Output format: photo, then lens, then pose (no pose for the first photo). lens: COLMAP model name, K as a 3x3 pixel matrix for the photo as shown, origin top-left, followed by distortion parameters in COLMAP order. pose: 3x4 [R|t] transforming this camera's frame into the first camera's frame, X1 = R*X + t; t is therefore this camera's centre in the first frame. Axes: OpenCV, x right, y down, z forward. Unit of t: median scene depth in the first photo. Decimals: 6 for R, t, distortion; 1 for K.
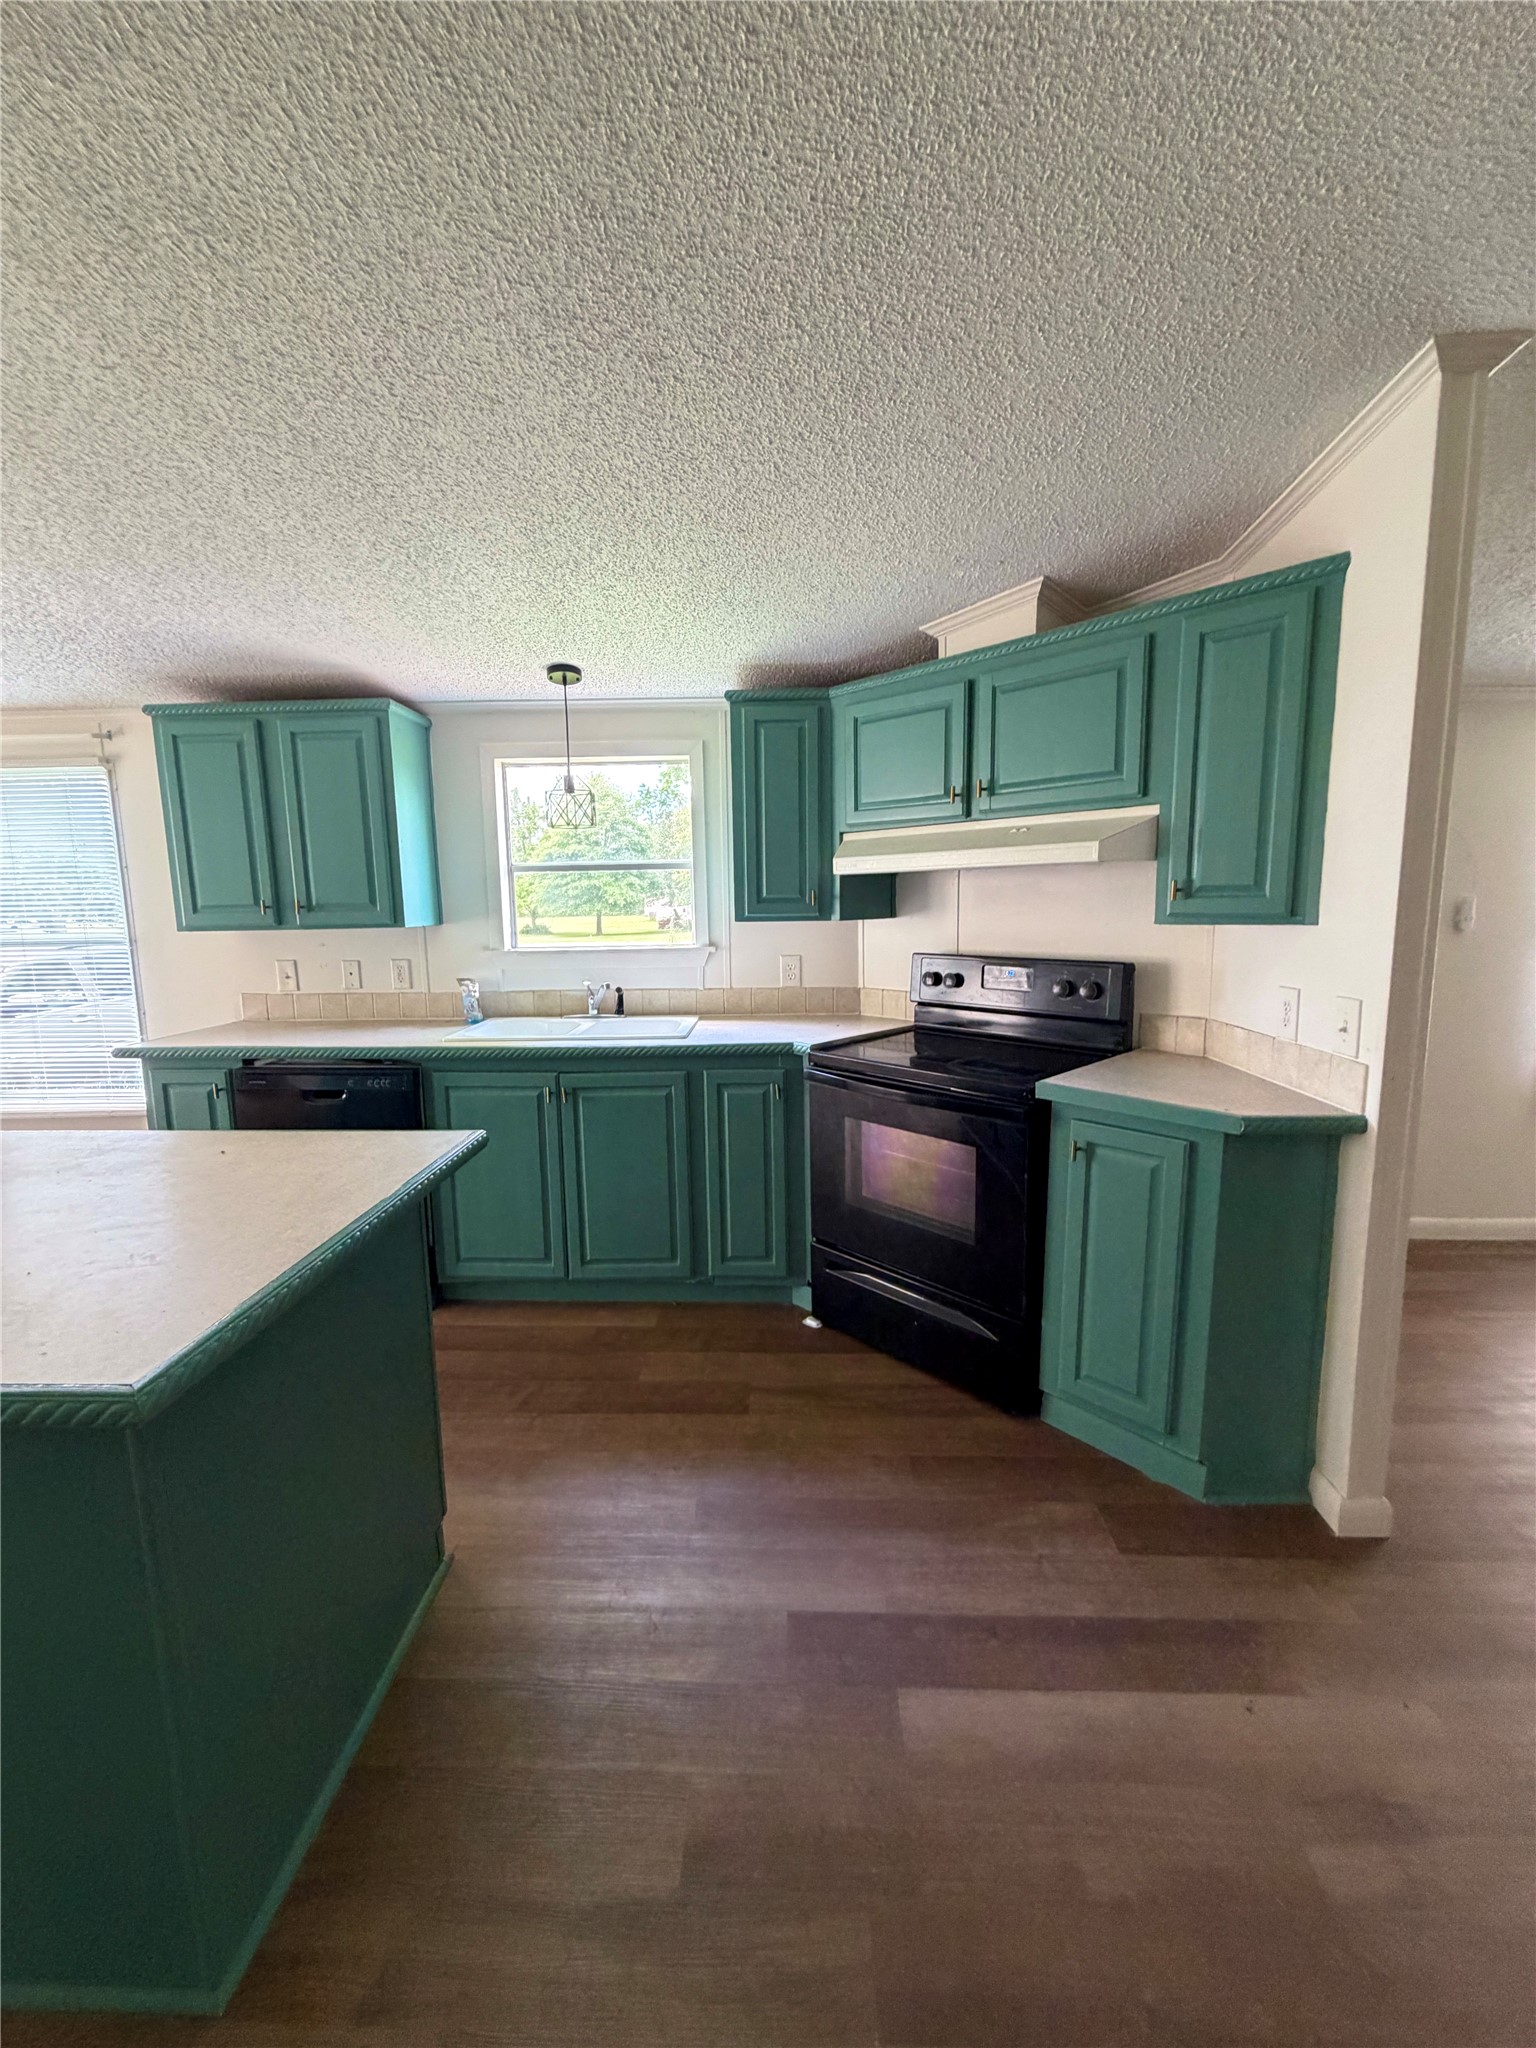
lens RADIAL K [[820.1, 0, 766.4], [0, 820.1, 1011.6], [0, 0, 1]] dist [0.000685, 0.000120]
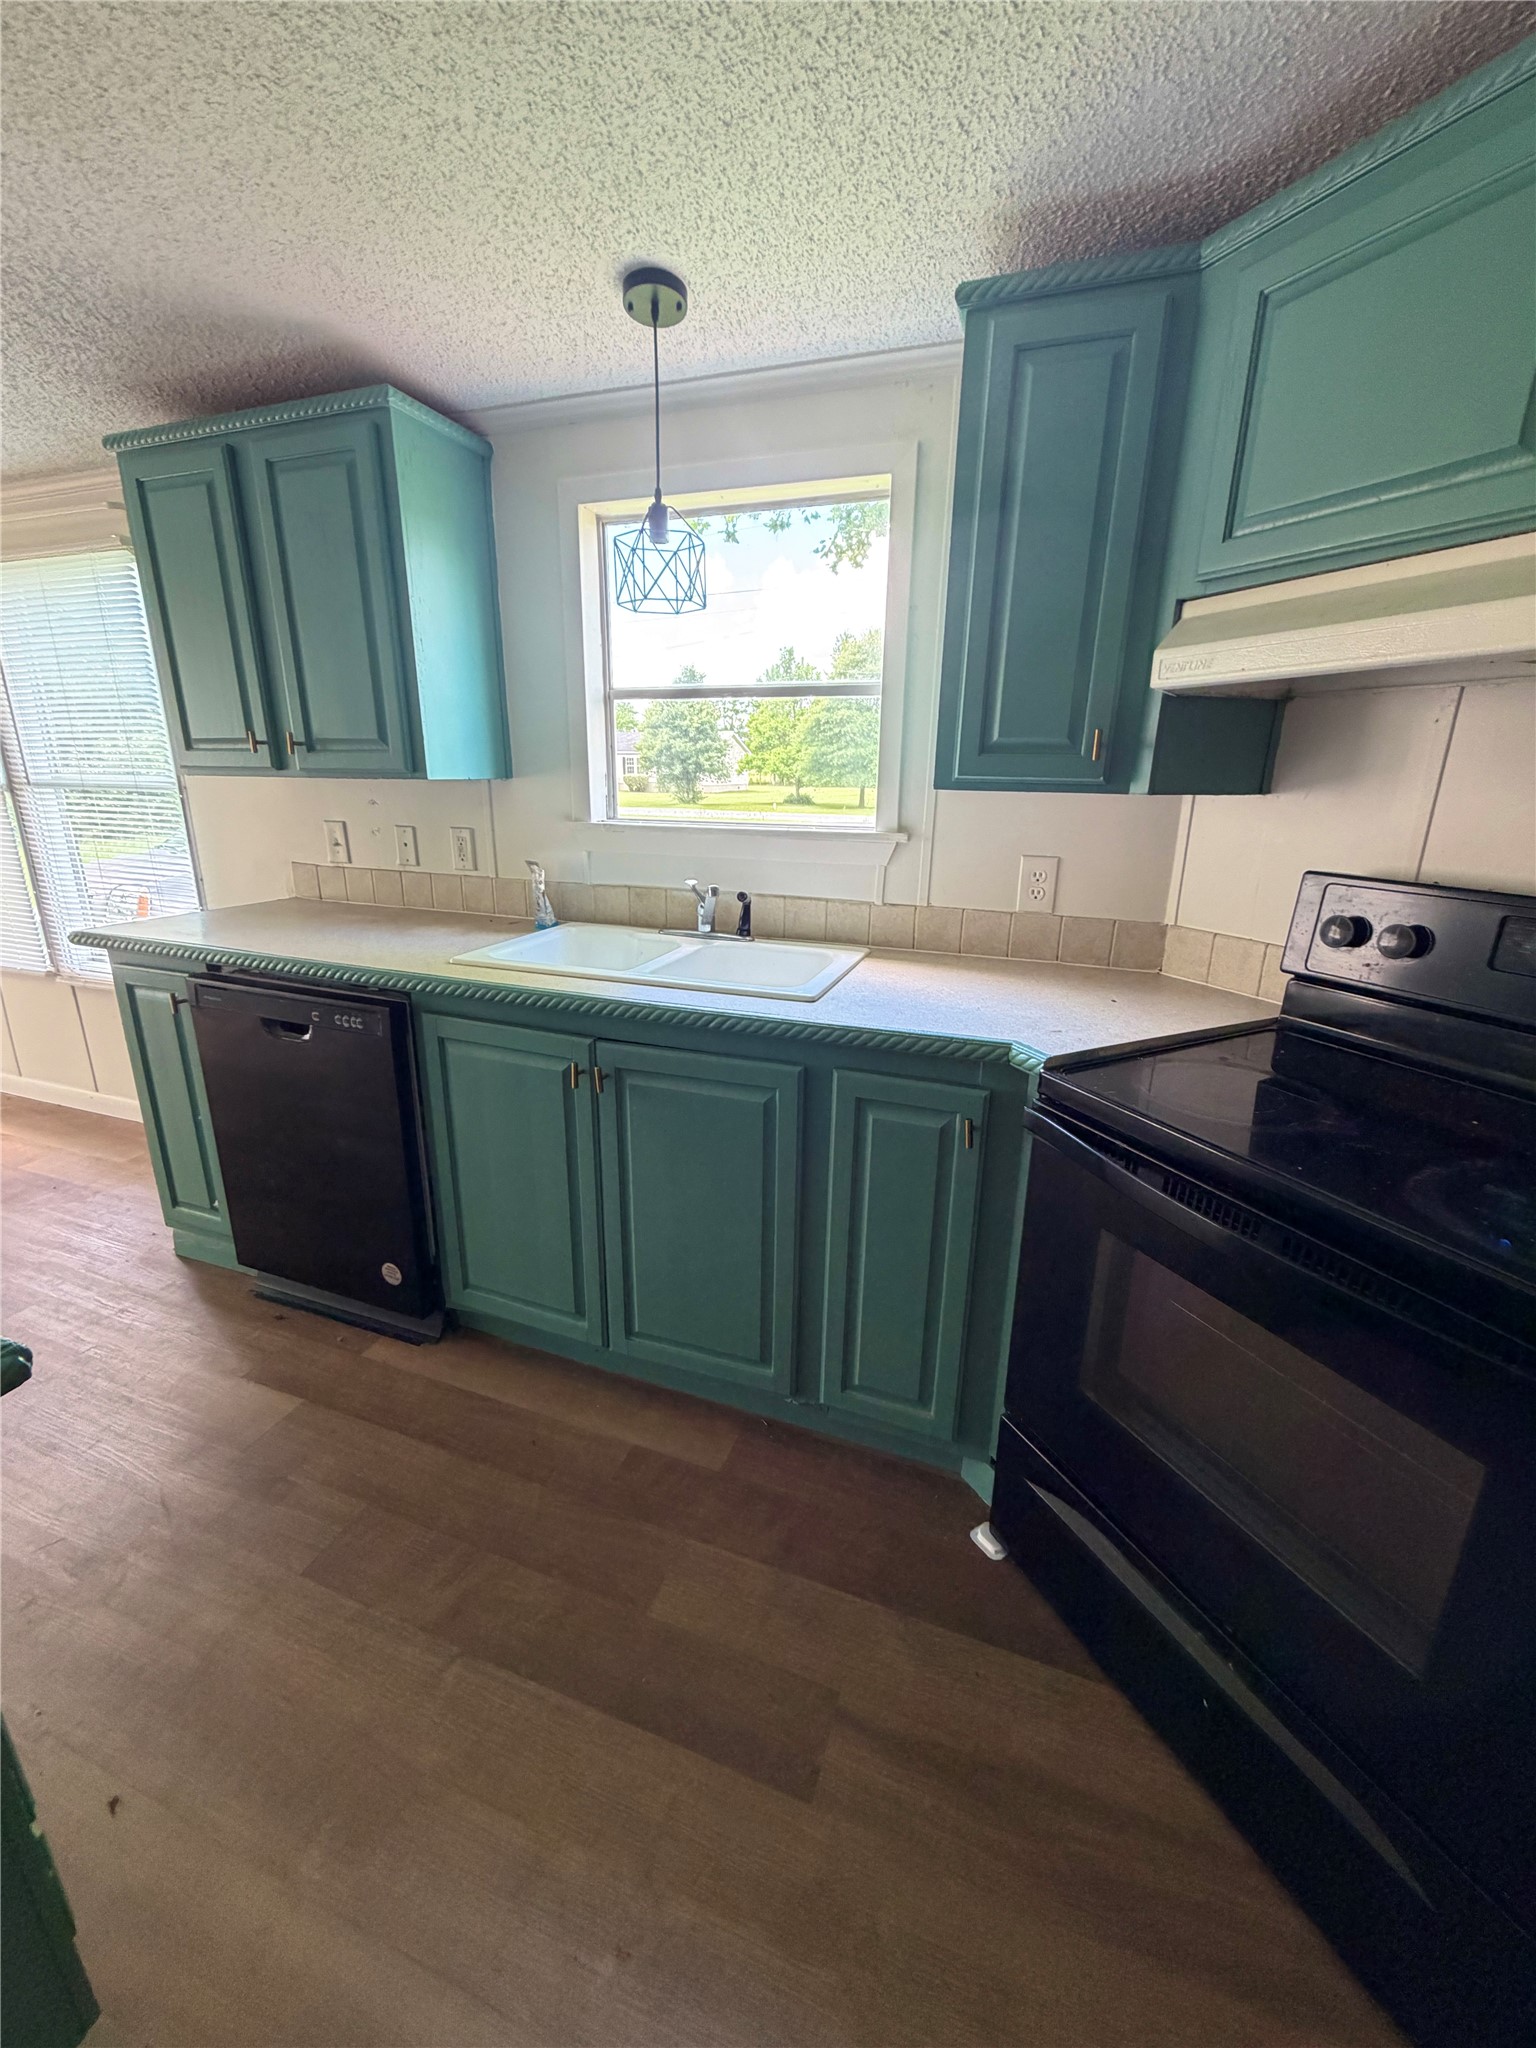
lens RADIAL K [[818.7, 0, 767.9], [0, 818.7, 1015.5], [0, 0, 1]] dist [0.001294, 0.000264]
pose [[0.949095, 0.118073, -0.292022, 0.036869], [-0.072081, 0.983898, 0.163549, -0.050519], [0.306630, -0.134174, 0.942324, 0.511967]]
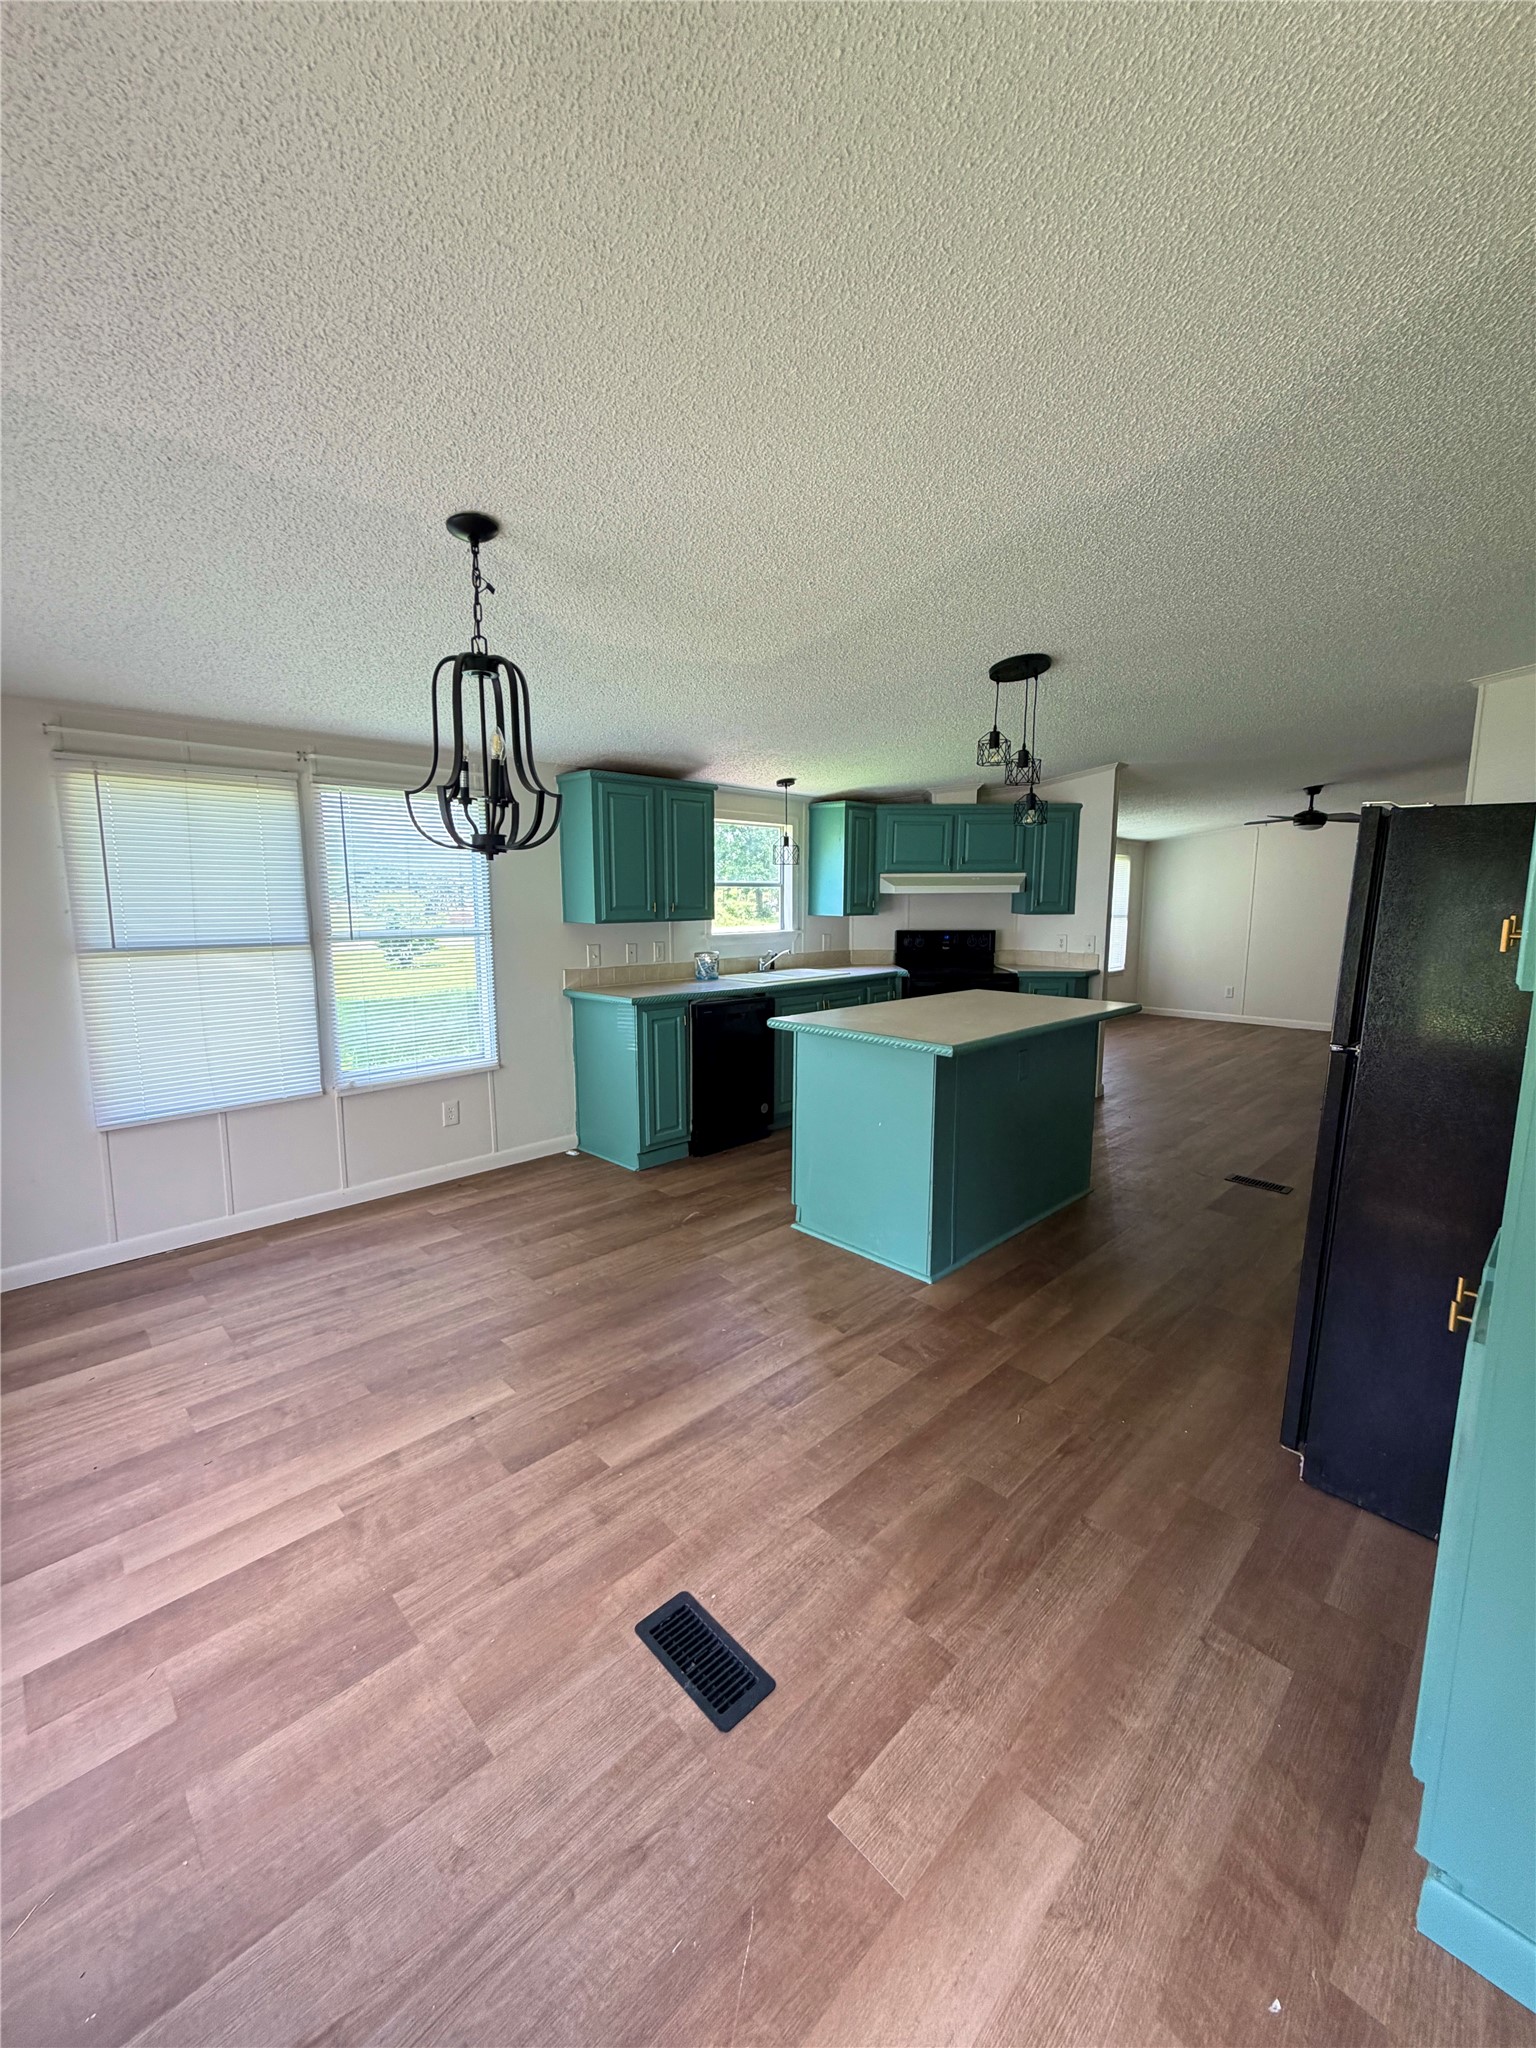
lens RADIAL K [[818.7, 0, 767.9], [0, 818.7, 1015.5], [0, 0, 1]] dist [0.001294, 0.000264]
pose [[0.692464, -0.088606, 0.715990, -1.830433], [0.092729, 0.995129, 0.033469, 0.052311], [-0.715468, 0.043217, 0.697307, -0.269734]]
